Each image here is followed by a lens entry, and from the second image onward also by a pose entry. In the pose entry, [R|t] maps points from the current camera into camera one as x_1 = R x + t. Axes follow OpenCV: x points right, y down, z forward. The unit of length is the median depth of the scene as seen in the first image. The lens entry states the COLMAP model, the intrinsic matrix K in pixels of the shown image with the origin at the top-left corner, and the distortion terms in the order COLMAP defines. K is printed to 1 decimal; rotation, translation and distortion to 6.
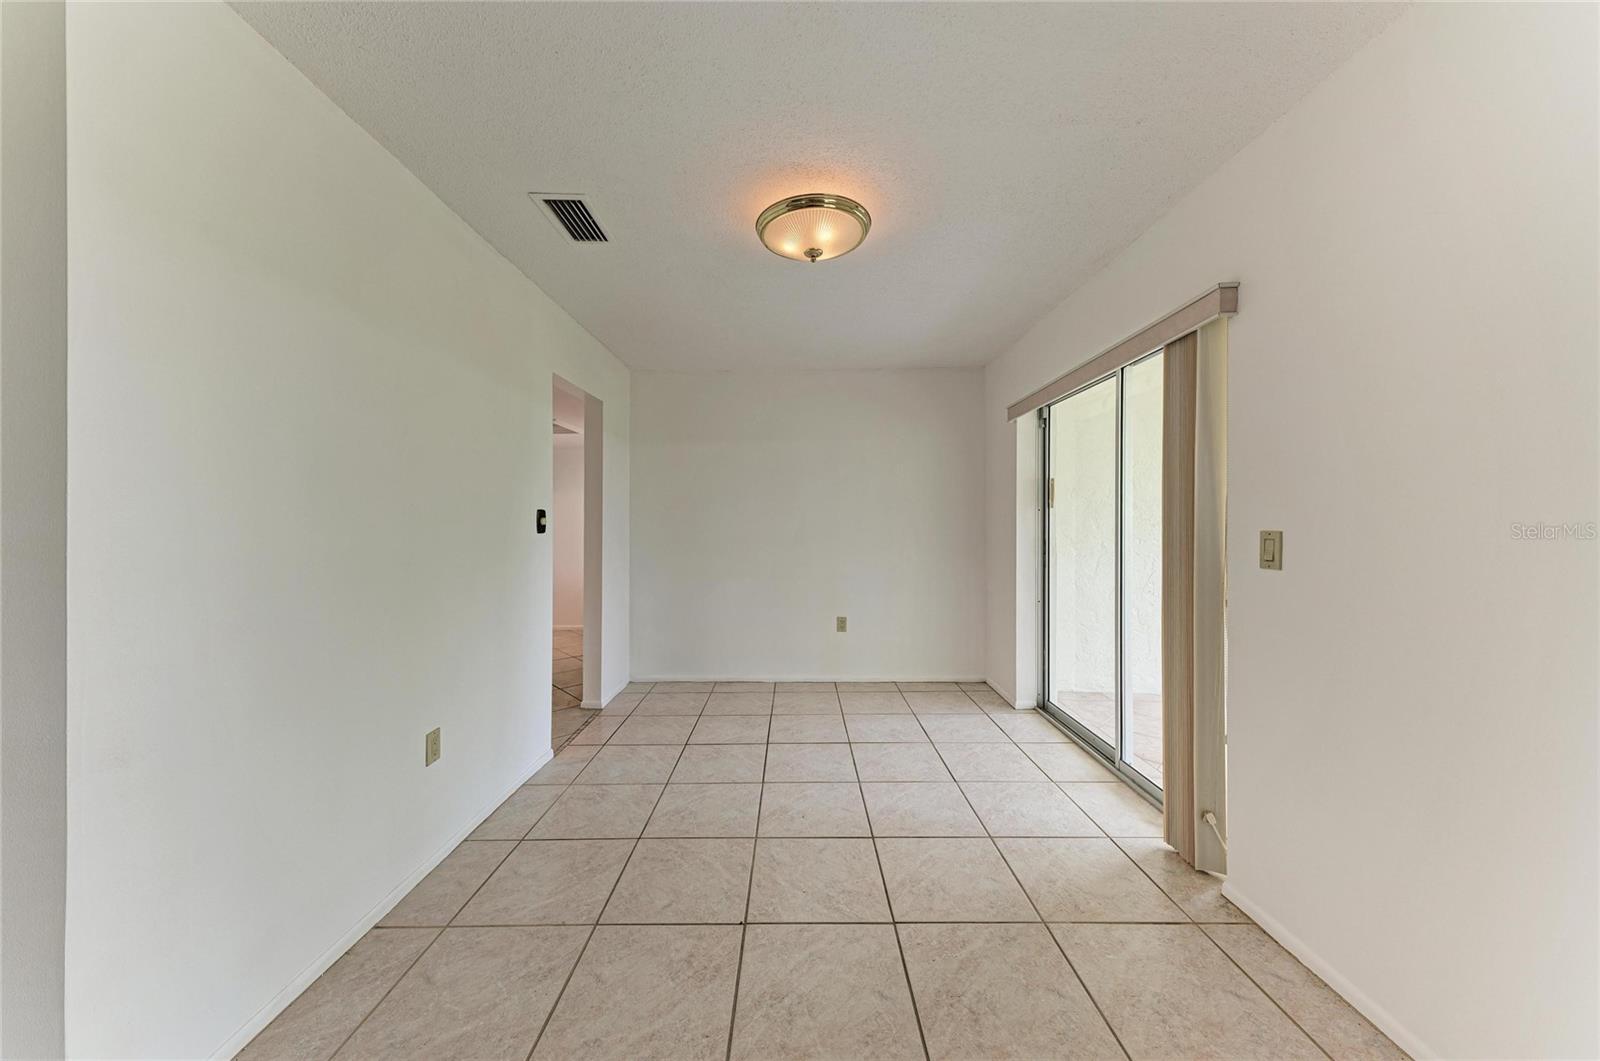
lens RADIAL K [[542.4, 0, 800.4], [0, 542.4, 532.3], [0, 0, 1]] dist [0.025464, -0.008419]
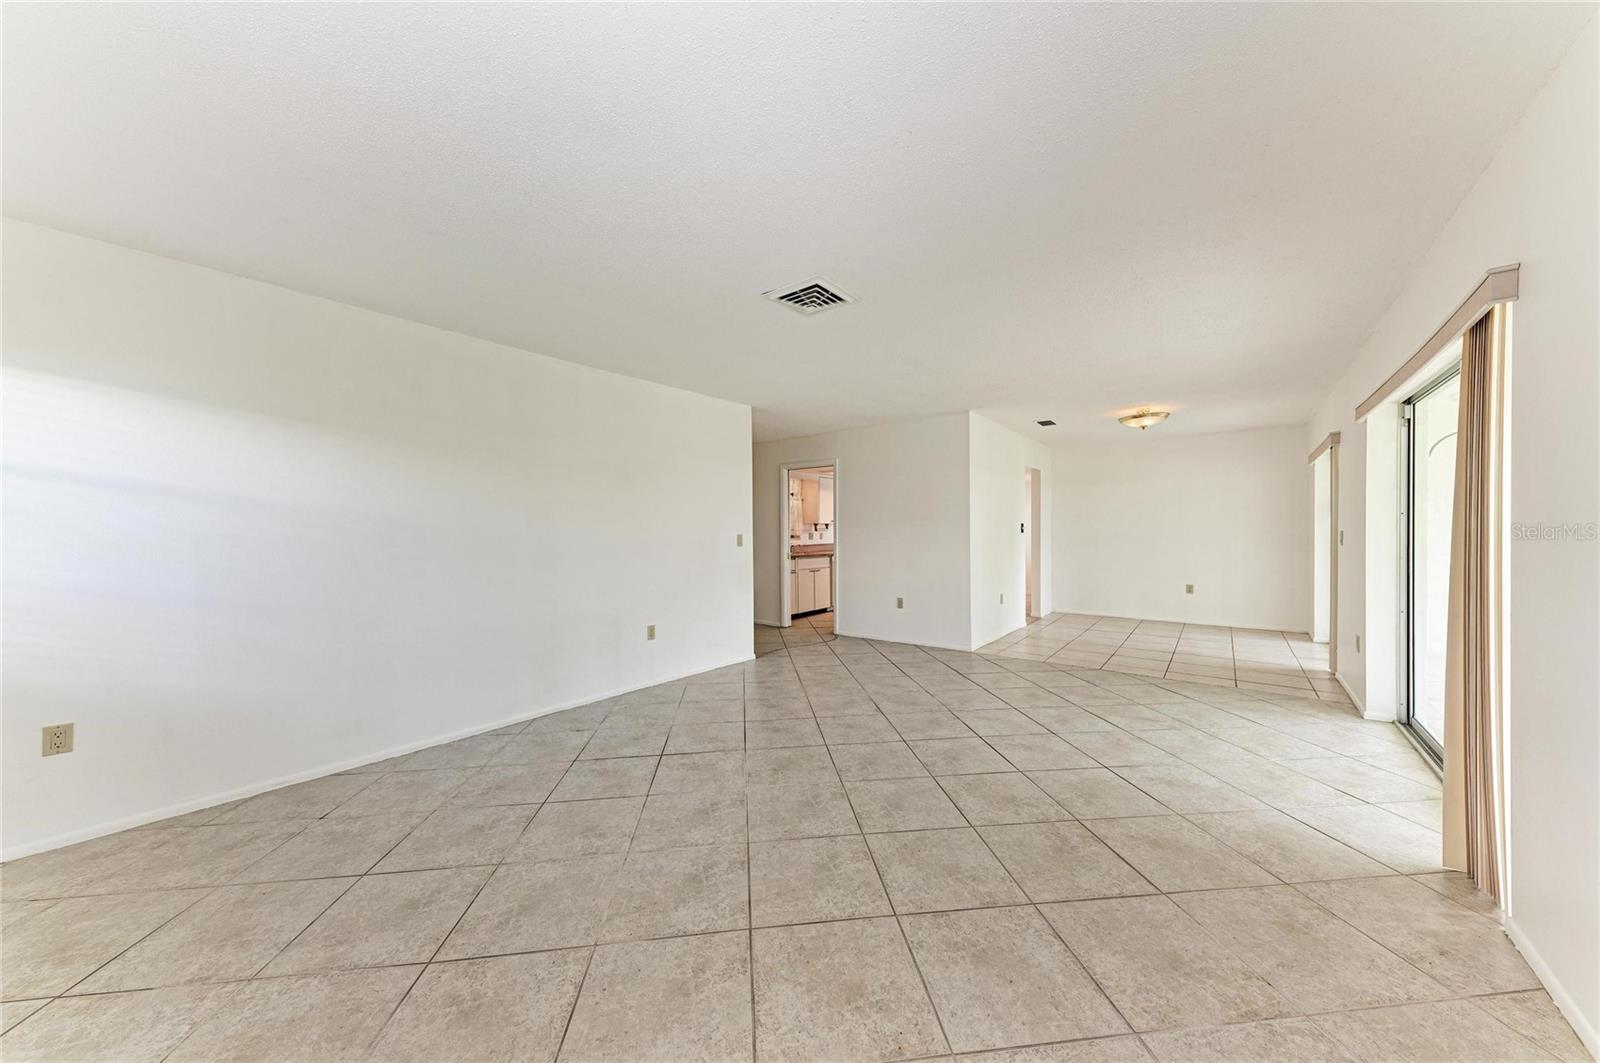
lens RADIAL K [[542.4, 0, 800.4], [0, 542.4, 533.3], [0, 0, 1]] dist [0.025464, -0.008419]
pose [[0.787105, -0.001265, -0.616817, 0.207546], [-0.004760, 0.999956, -0.008126, 0.020319], [0.616800, 0.009332, 0.787065, -1.266321]]
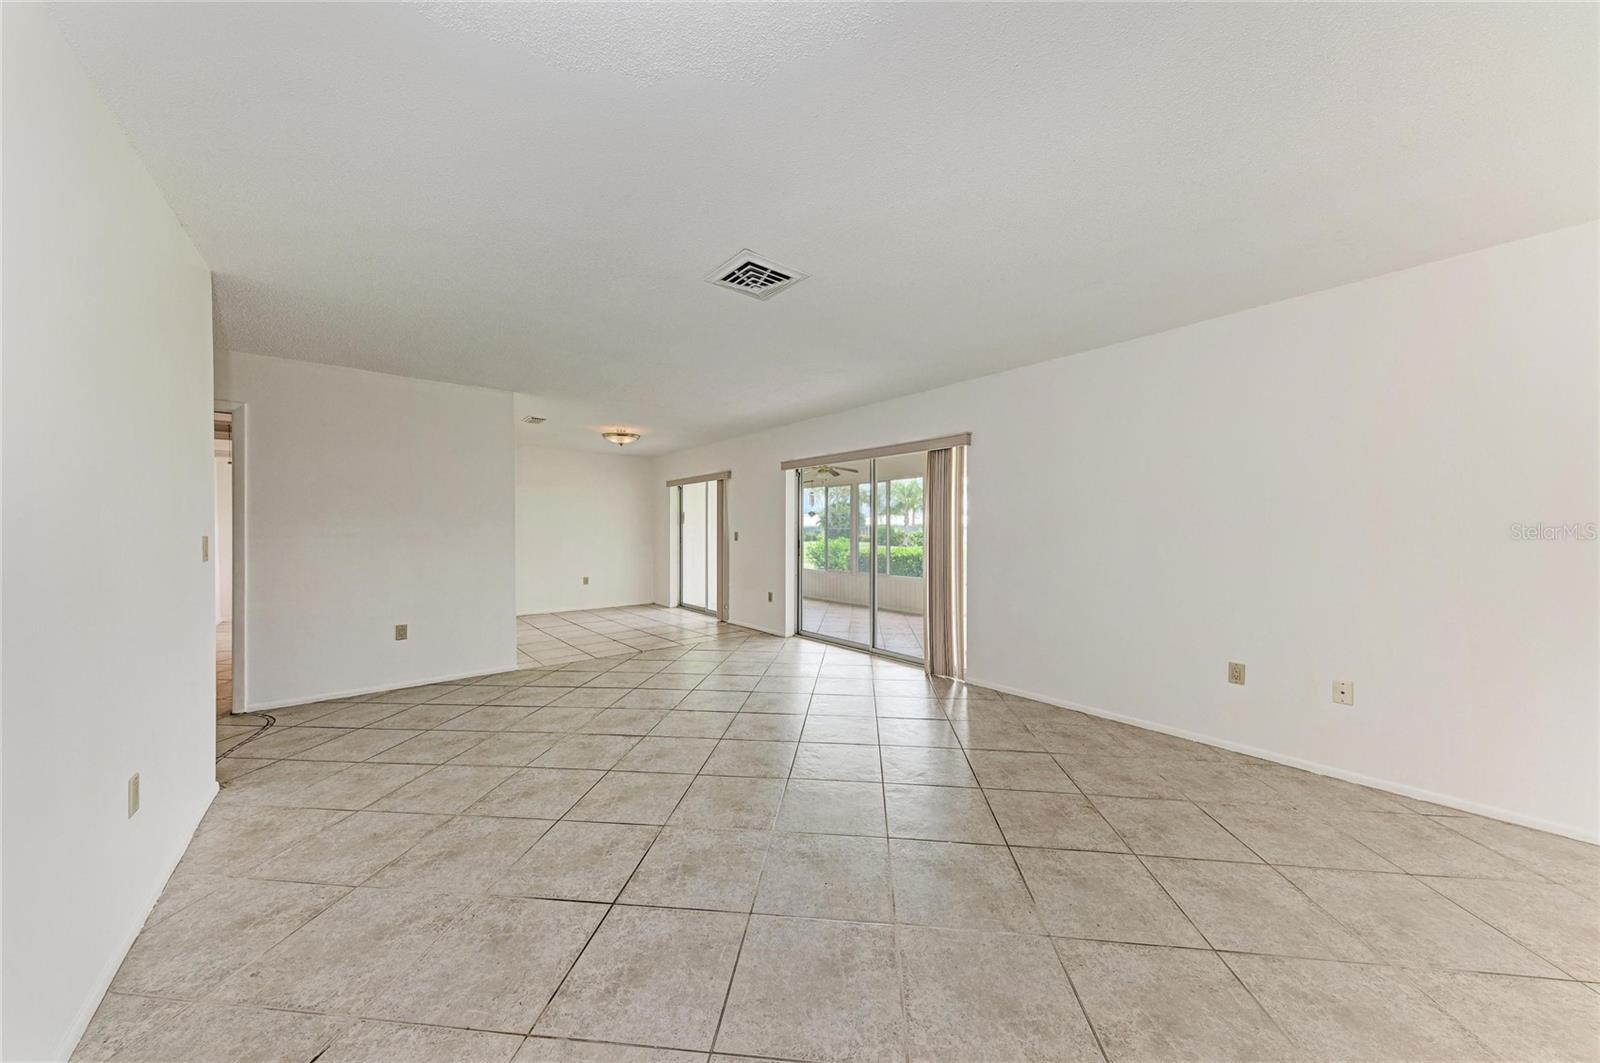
lens RADIAL K [[542.4, 0, 800.4], [0, 542.4, 533.3], [0, 0, 1]] dist [0.025464, -0.008419]
pose [[0.771414, -0.003056, 0.636326, -0.696386], [0.009950, 0.999924, -0.007260, 0.020990], [-0.636256, 0.011932, 0.771386, -1.235994]]
